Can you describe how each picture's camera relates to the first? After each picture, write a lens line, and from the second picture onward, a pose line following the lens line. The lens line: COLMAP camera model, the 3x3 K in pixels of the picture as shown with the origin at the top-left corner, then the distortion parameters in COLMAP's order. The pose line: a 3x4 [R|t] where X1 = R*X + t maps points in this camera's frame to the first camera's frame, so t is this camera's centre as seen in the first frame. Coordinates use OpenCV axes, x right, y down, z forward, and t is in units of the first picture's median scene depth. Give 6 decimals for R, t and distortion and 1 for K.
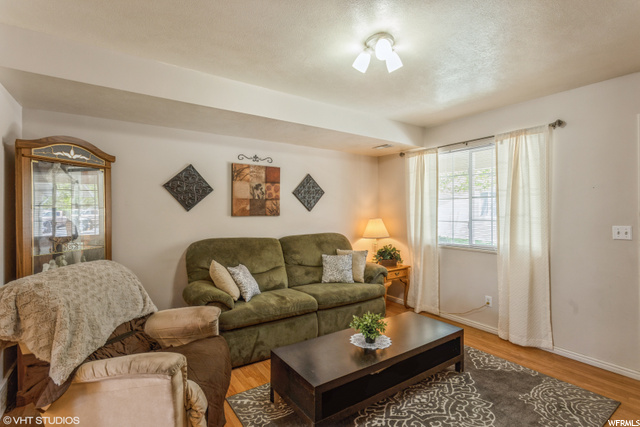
lens RADIAL K [[305.9, 0, 317.3], [0, 305.9, 208.8], [0, 0, 1]] dist [0.007106, 0.000870]
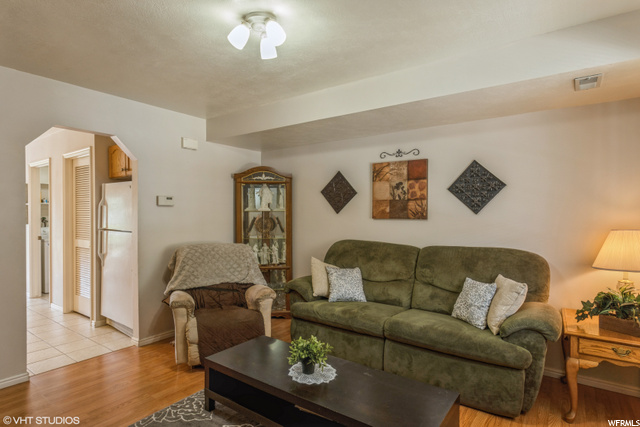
lens RADIAL K [[348.4, 0, 320.0], [0, 348.4, 213.5], [0, 0, 1]] dist [0.000463, 0.000289]
pose [[0.339671, -0.001701, -0.940543, 0.666429], [0.002180, 0.999997, -0.001021, 0.007872], [0.940542, -0.001703, 0.339674, 0.450409]]
